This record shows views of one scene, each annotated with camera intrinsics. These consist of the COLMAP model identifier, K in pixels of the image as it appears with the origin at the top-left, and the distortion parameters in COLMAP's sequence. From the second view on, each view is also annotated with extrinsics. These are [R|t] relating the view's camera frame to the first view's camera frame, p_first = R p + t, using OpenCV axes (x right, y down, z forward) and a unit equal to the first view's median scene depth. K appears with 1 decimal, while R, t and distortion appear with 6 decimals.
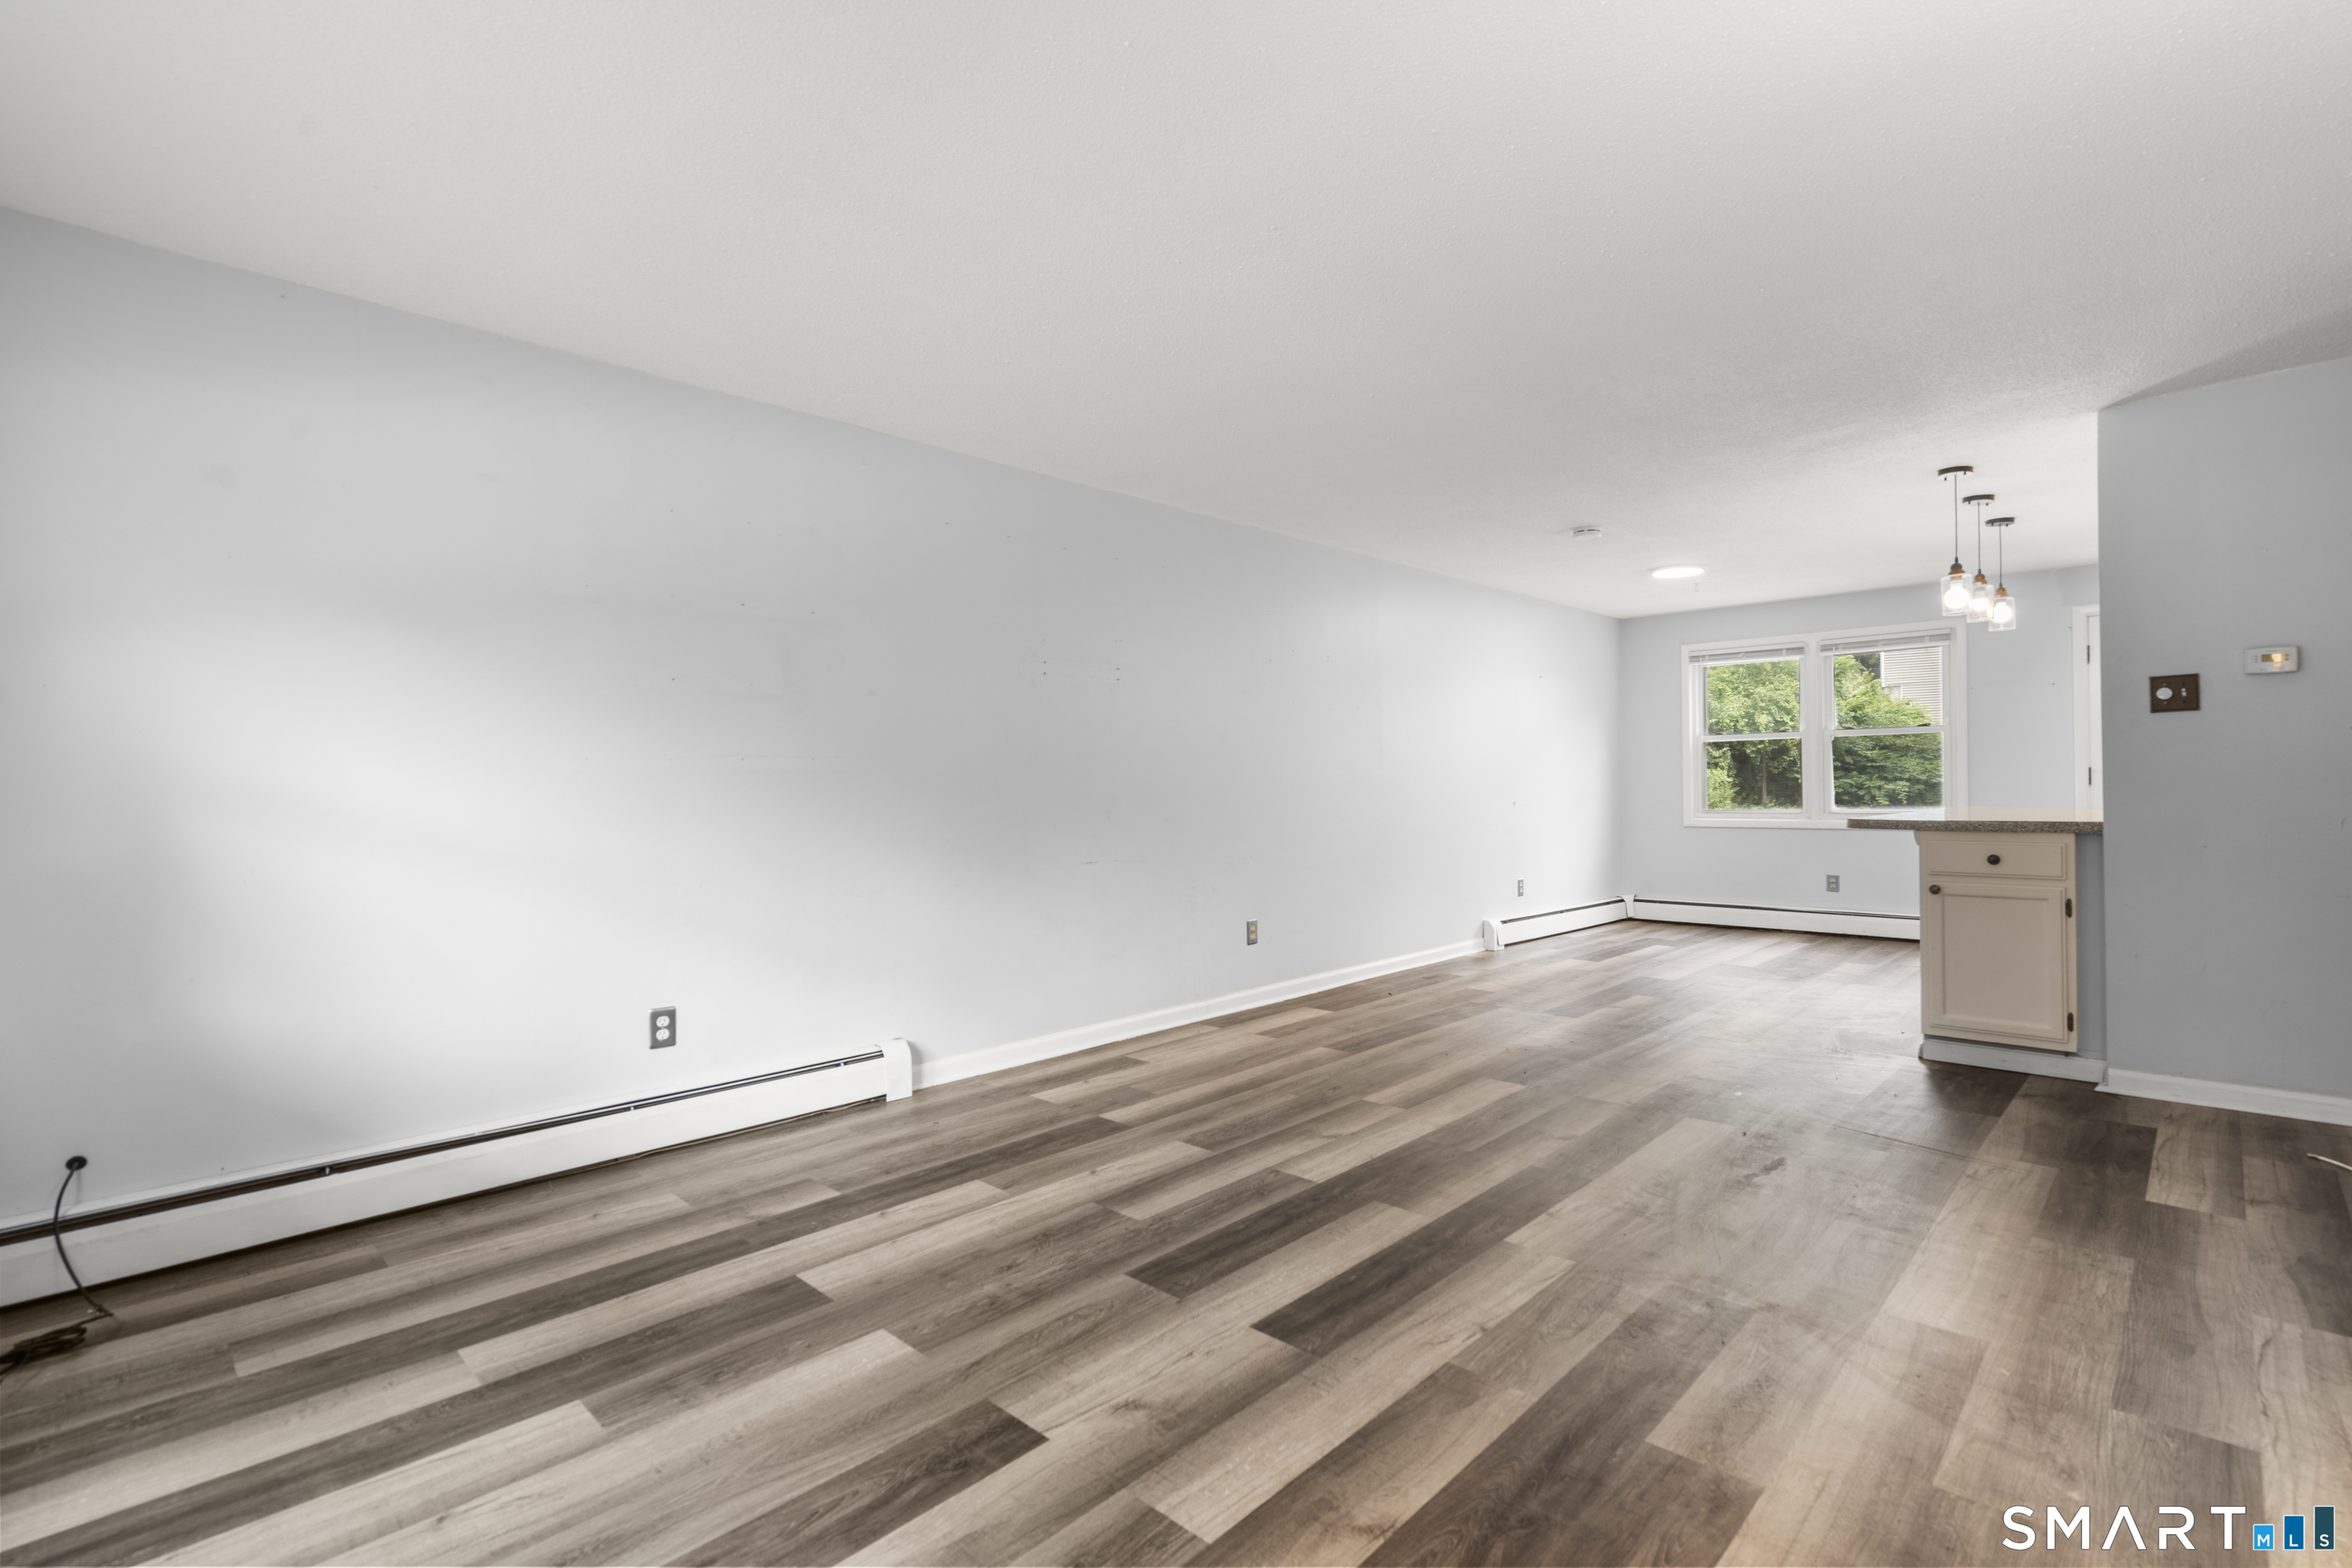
lens RADIAL K [[1076.2, 0, 1181.7], [0, 1076.2, 785.5], [0, 0, 1]] dist [0.001849, 0.000475]
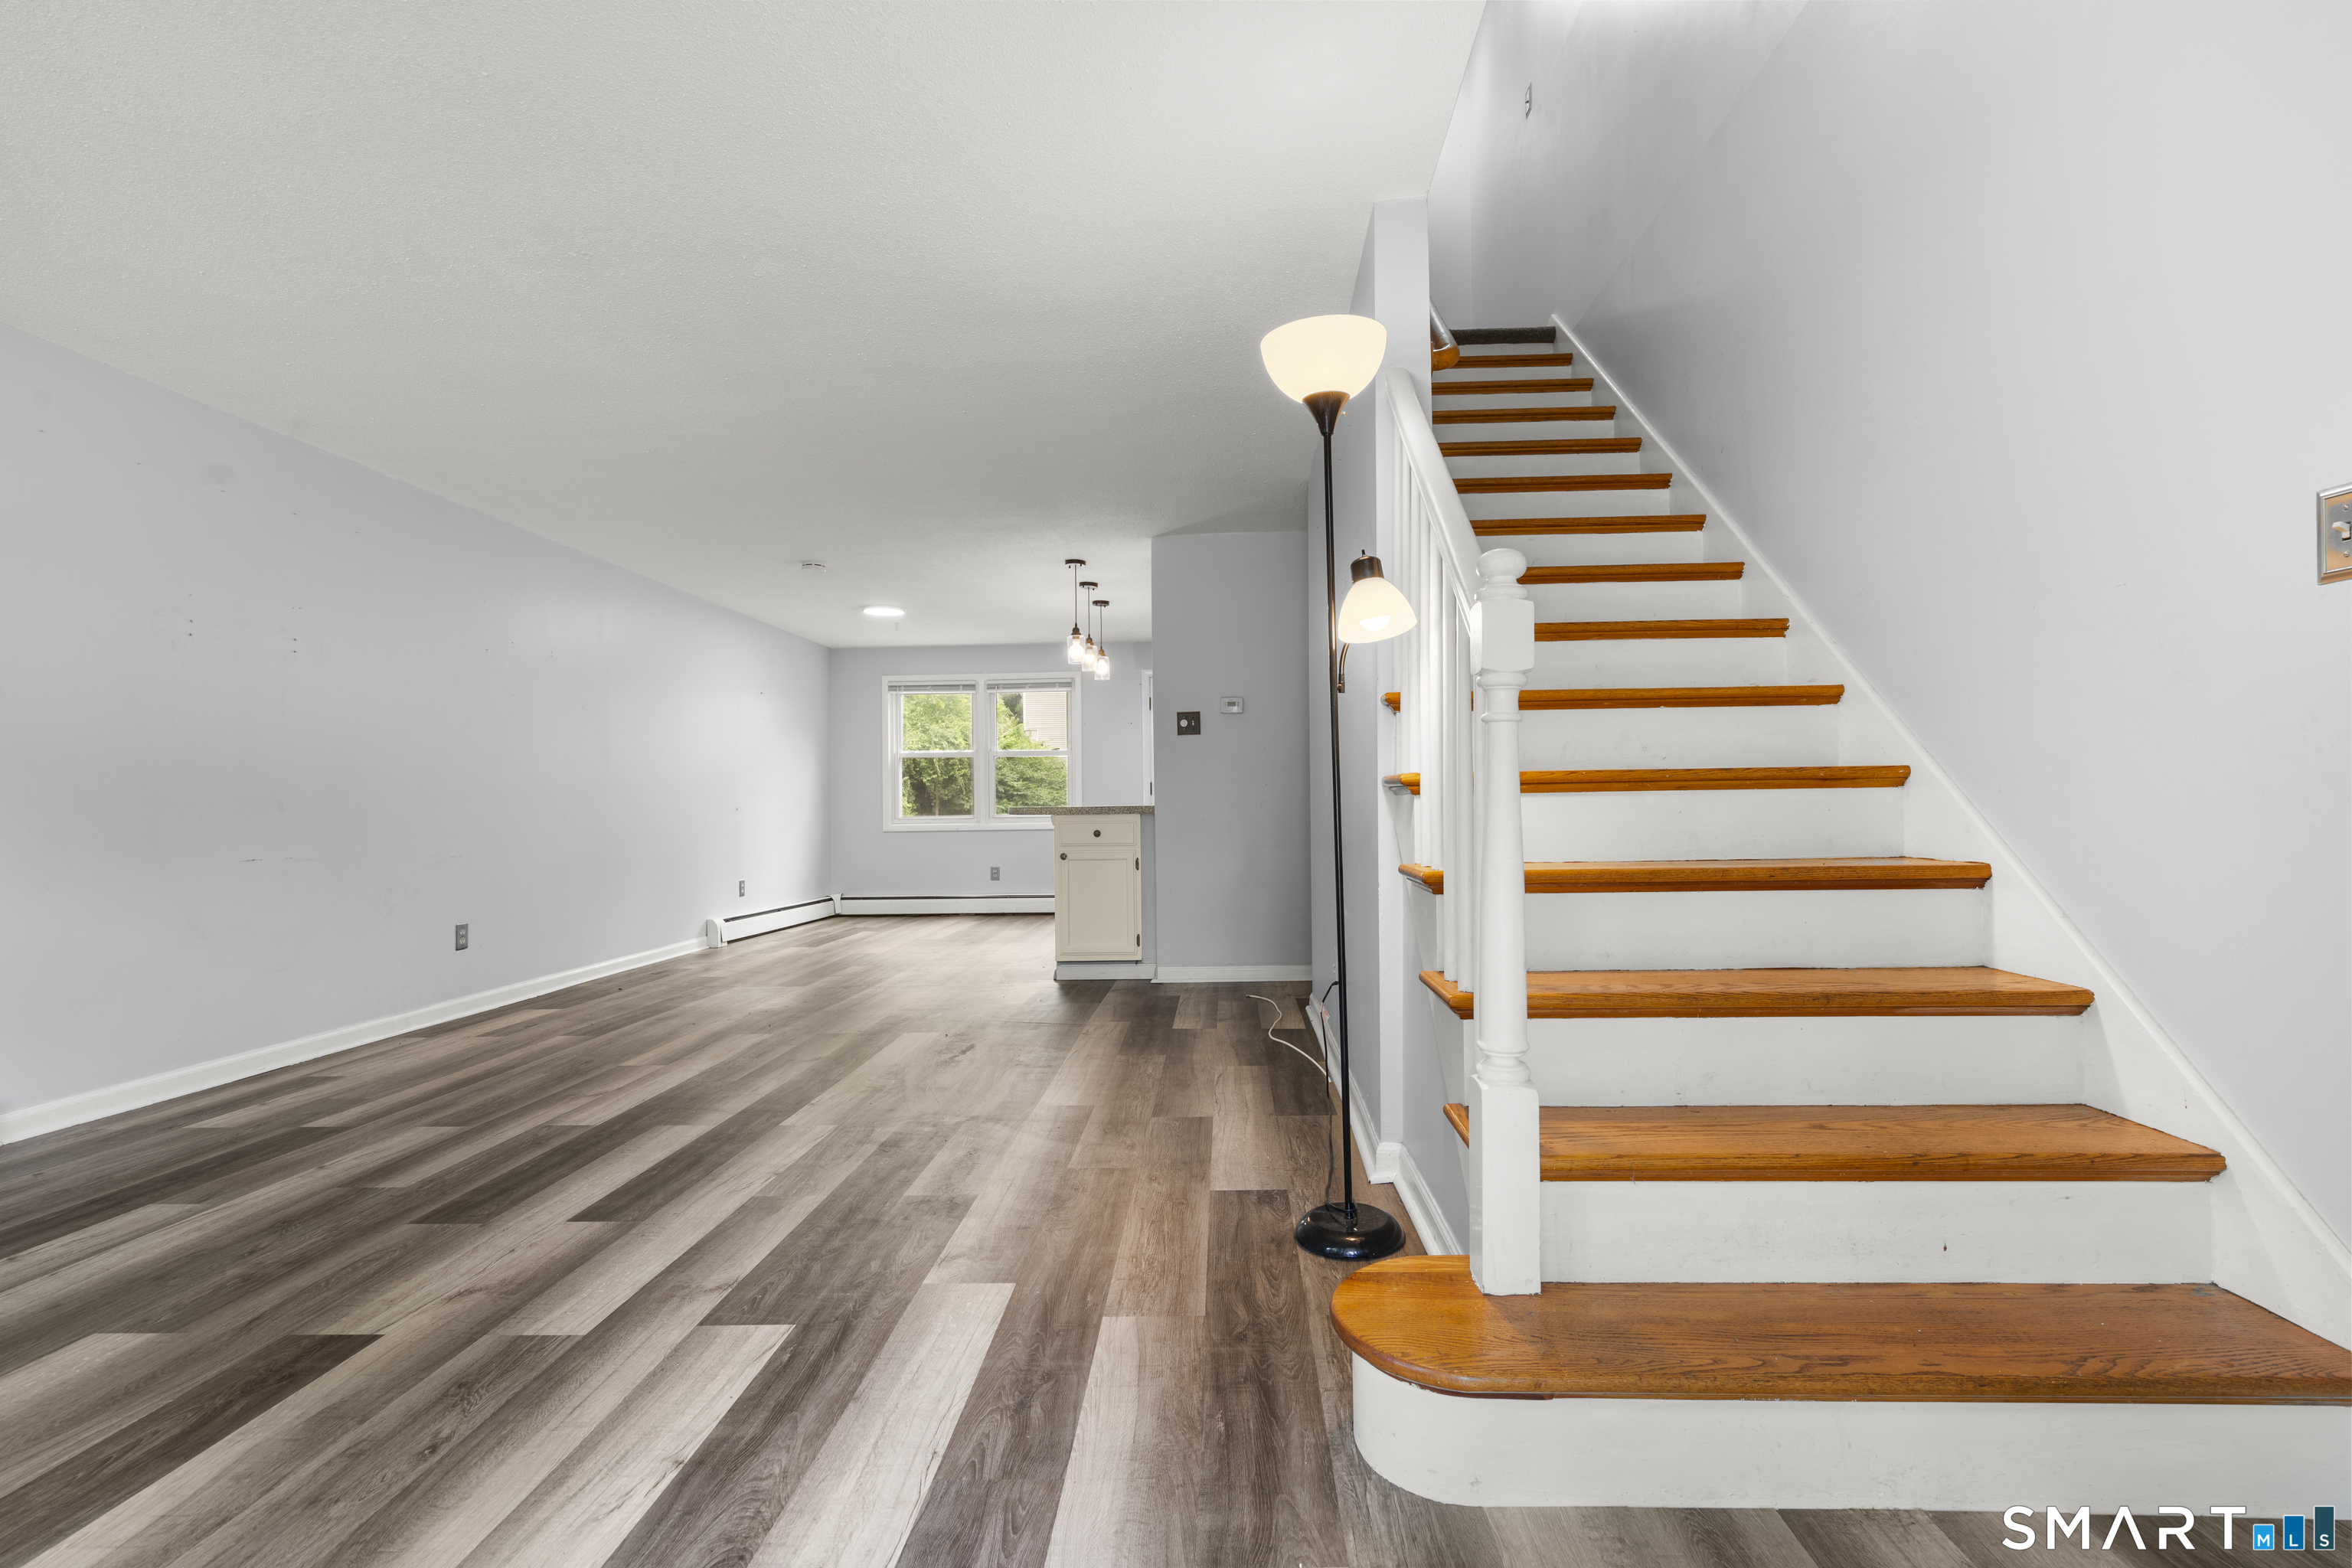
lens RADIAL K [[1076.2, 0, 1183.7], [0, 1076.2, 773.6], [0, 0, 1]] dist [0.001849, 0.000475]
pose [[0.748423, 0.023268, 0.662814, -0.148784], [0.004475, 0.999185, -0.040129, 0.059777], [-0.663207, 0.032999, 0.747708, -0.199371]]
